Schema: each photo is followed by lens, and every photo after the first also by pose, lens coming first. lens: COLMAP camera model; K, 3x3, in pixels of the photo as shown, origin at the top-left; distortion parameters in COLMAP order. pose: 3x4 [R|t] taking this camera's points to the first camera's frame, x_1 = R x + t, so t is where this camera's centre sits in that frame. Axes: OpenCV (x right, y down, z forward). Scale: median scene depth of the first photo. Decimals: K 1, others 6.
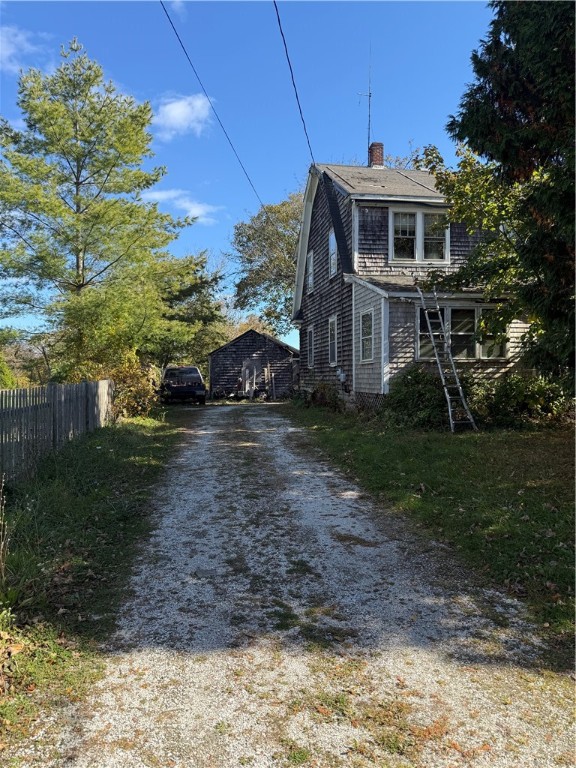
lens RADIAL K [[578.7, 0, 265.5], [0, 578.7, 391.7], [0, 0, 1]] dist [0.057375, -0.064113]
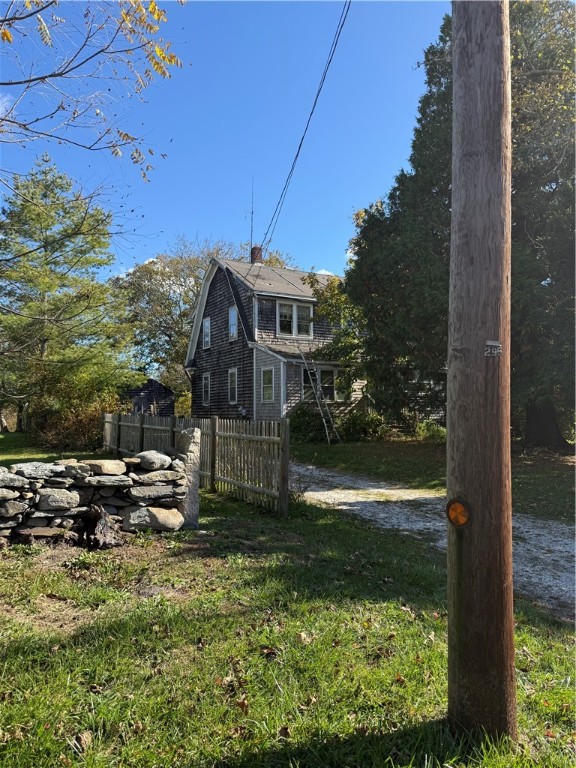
lens RADIAL K [[578.7, 0, 287.9], [0, 578.7, 387.7], [0, 0, 1]] dist [0.057375, -0.064113]
pose [[0.936549, 0.021408, 0.349882, -0.316723], [0.003011, 0.997605, -0.069099, 0.016551], [-0.350523, 0.065768, 0.934242, -0.449009]]
